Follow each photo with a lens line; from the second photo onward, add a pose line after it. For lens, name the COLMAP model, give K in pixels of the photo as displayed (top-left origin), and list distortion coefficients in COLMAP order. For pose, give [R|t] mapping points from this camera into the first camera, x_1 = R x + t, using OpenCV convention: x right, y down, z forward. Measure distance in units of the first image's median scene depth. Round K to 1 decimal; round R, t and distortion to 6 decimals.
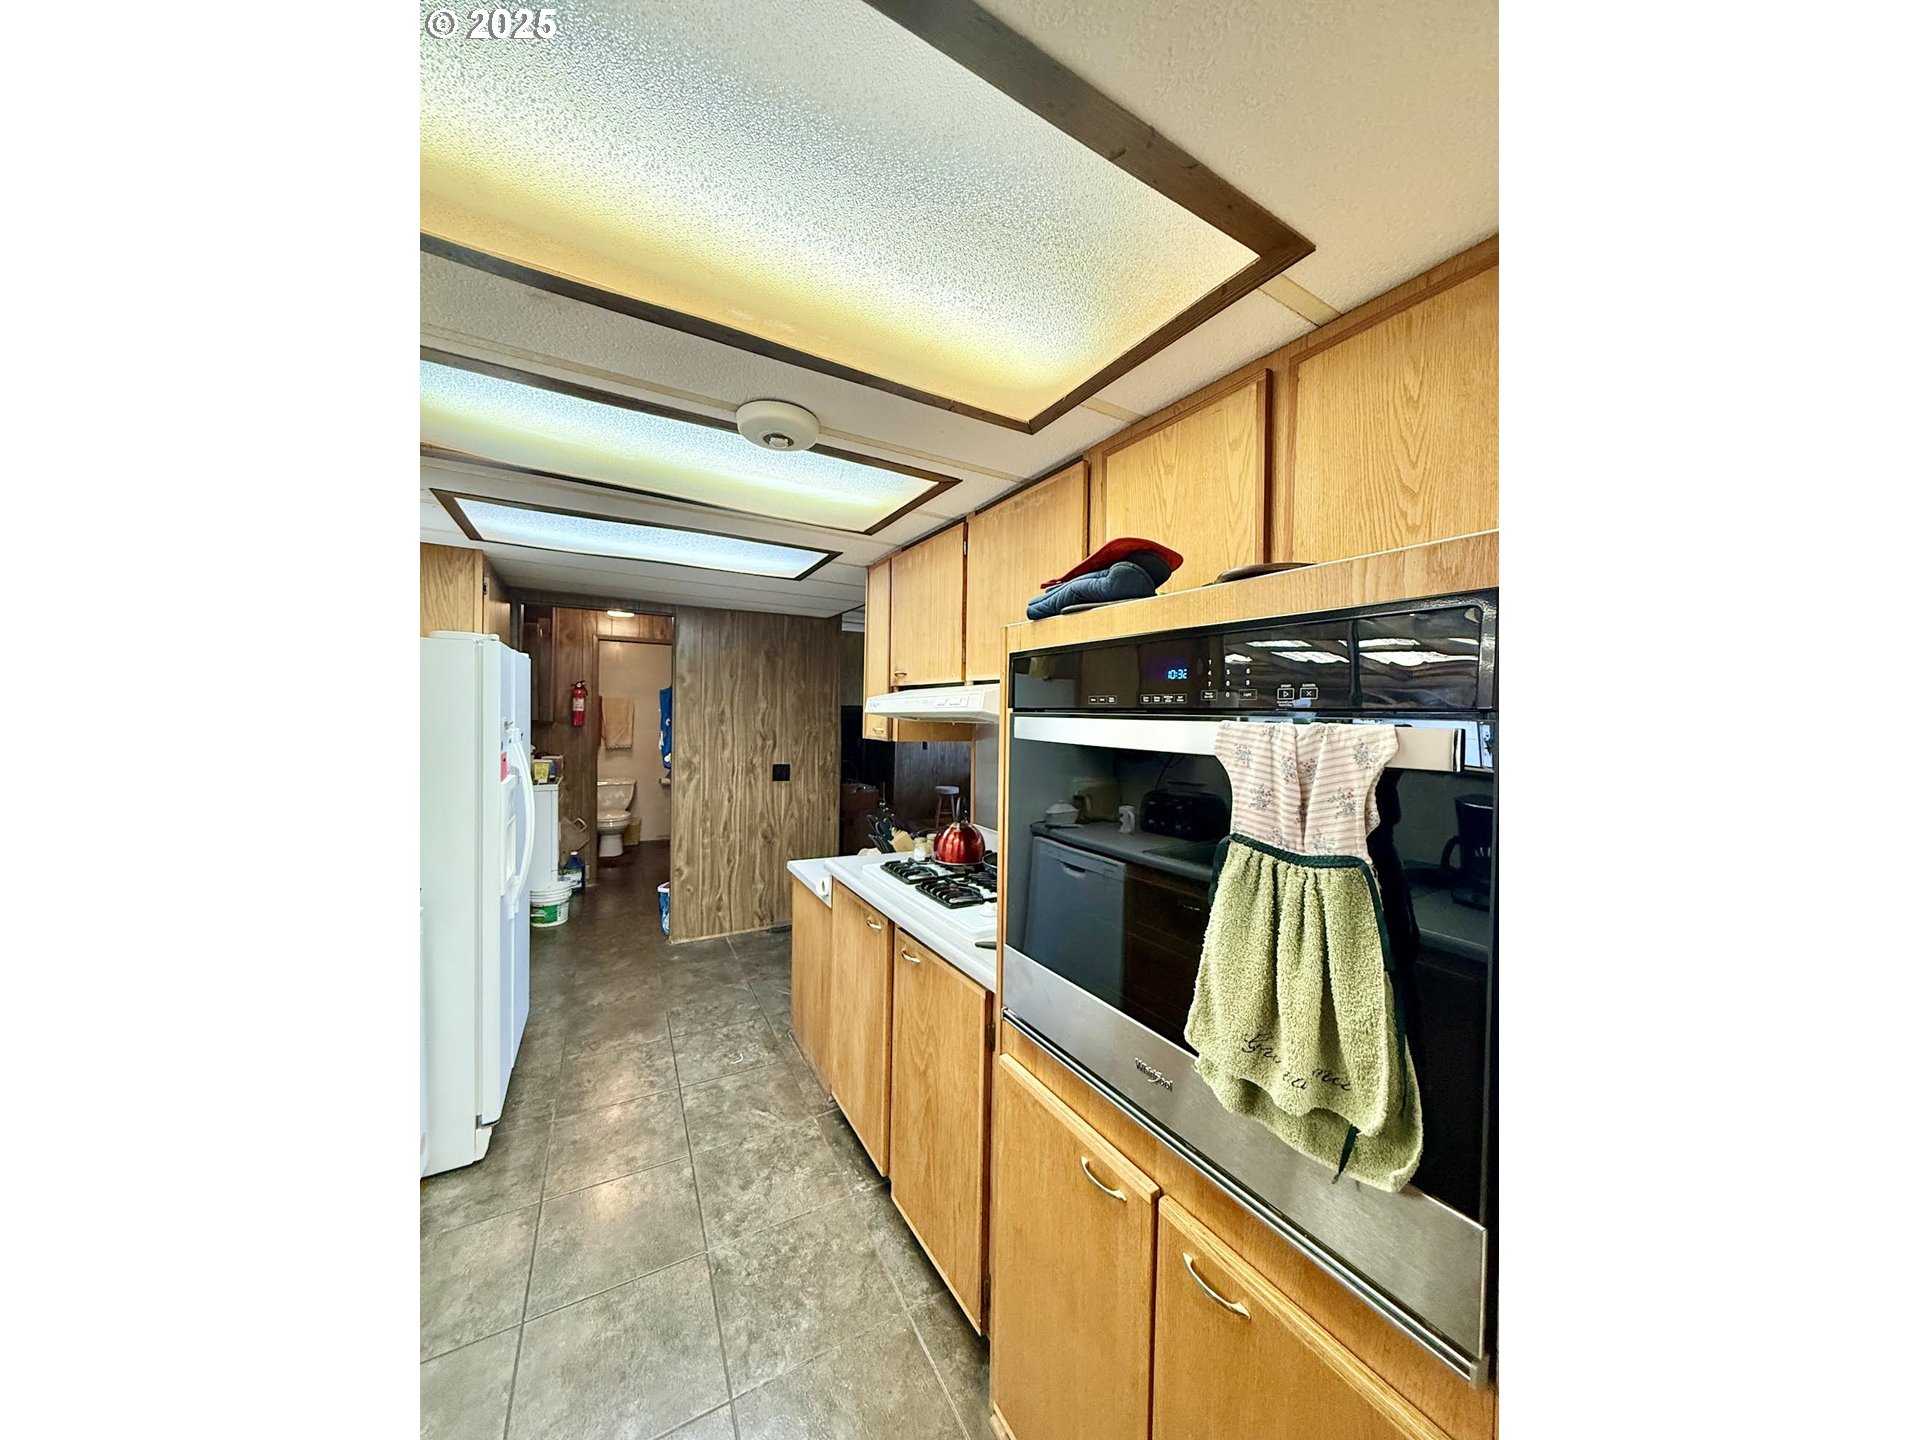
lens RADIAL K [[607.3, 0, 965.6], [0, 607.3, 721.1], [0, 0, 1]] dist [-0.003649, 0.000141]
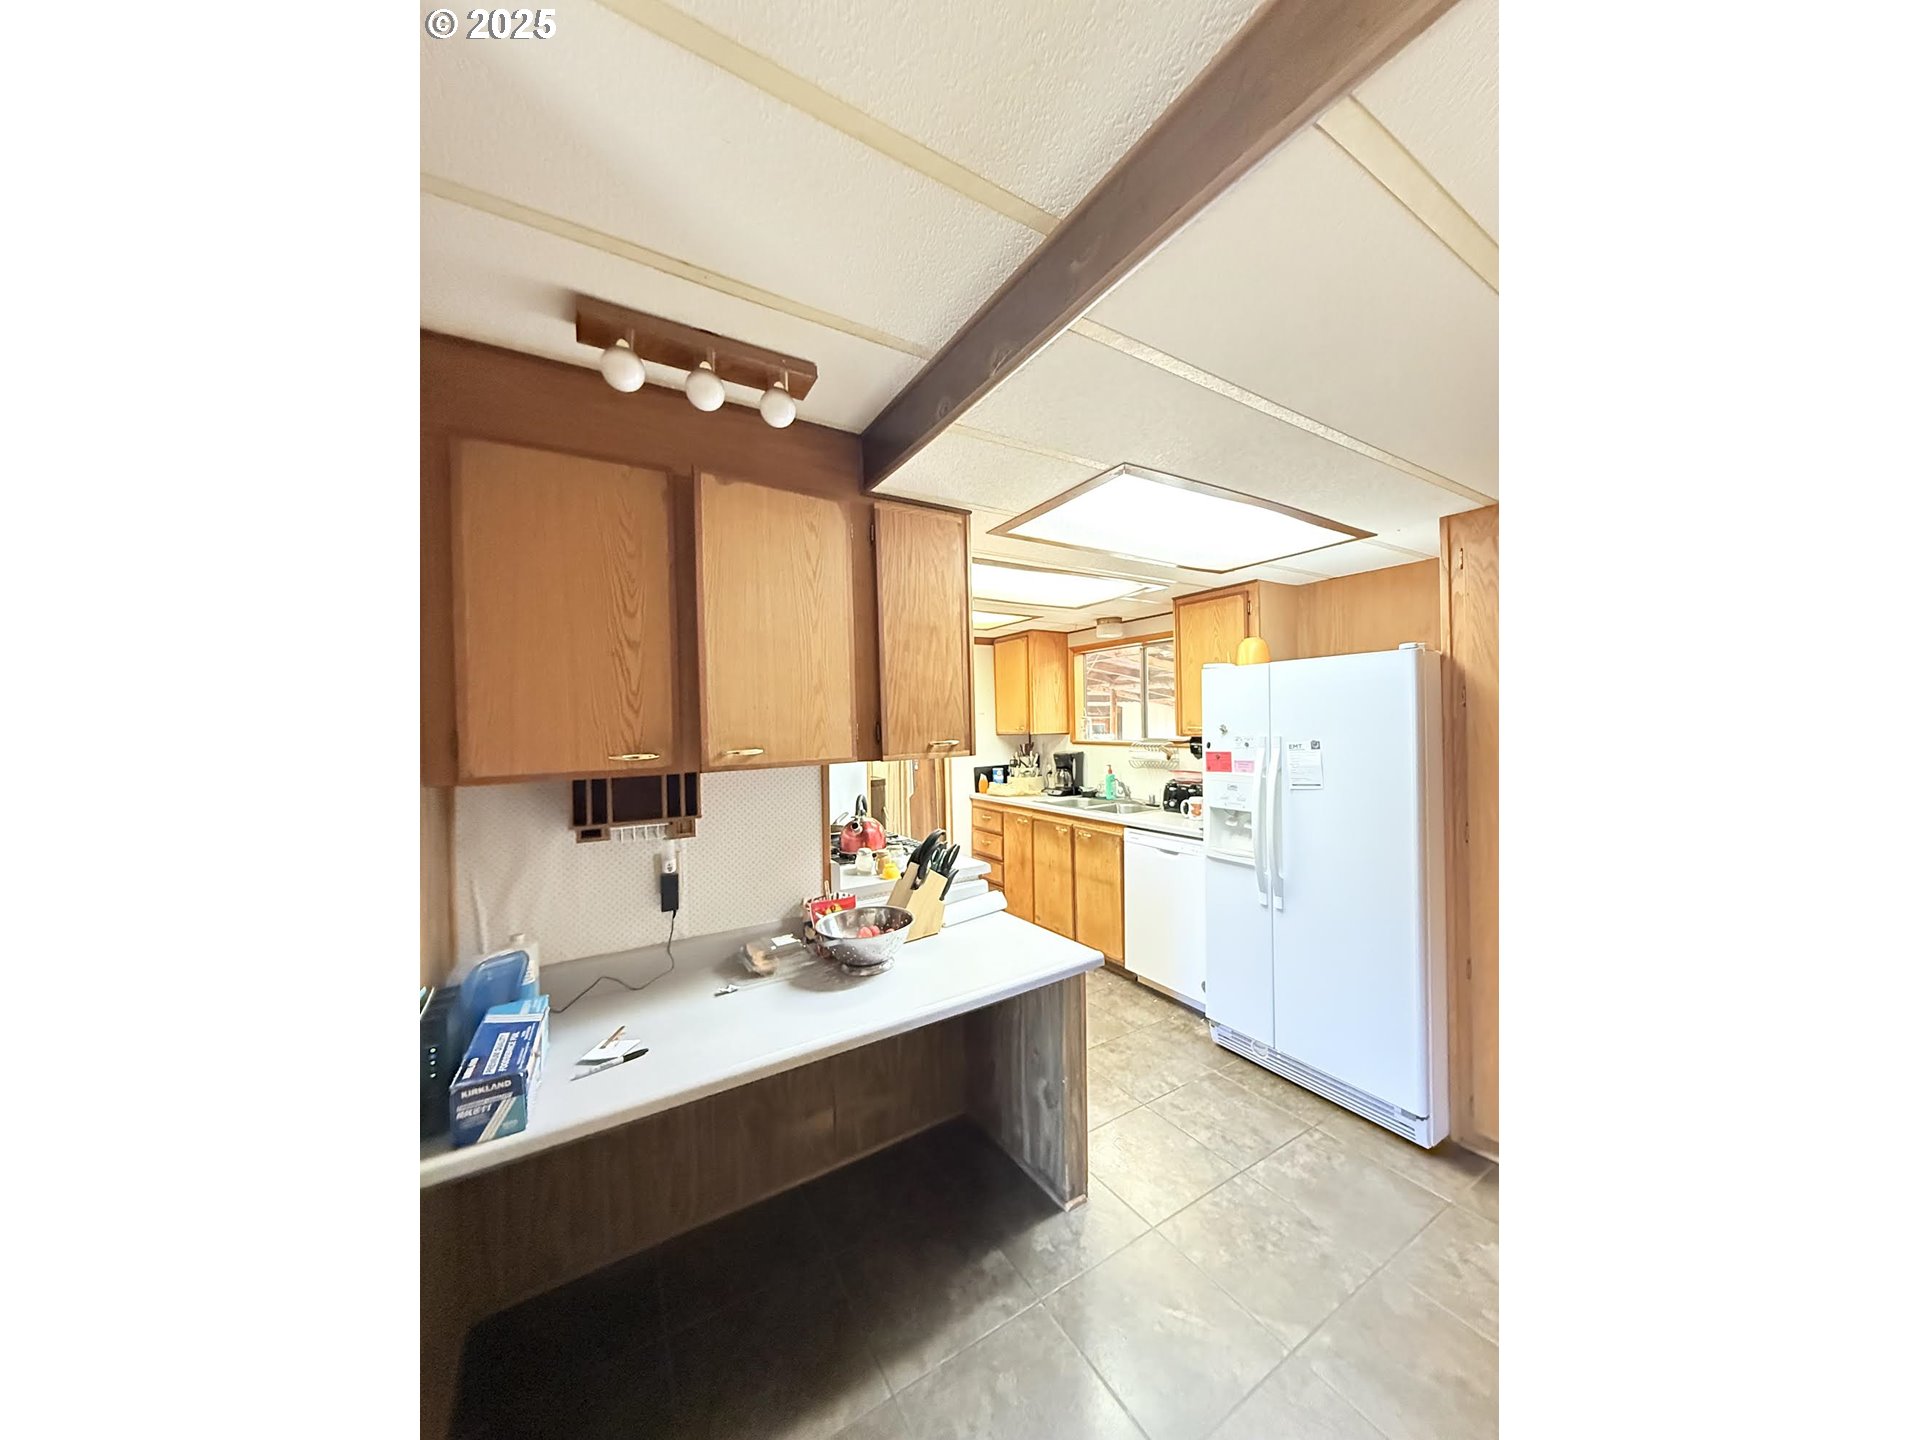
lens RADIAL K [[607.3, 0, 964.7], [0, 607.3, 721.1], [0, 0, 1]] dist [-0.003649, 0.000141]
pose [[-0.999726, -0.002681, -0.023268, -0.095359], [-0.002930, 0.999939, 0.010640, -0.013615], [0.023238, 0.010705, -0.999673, 1.182157]]
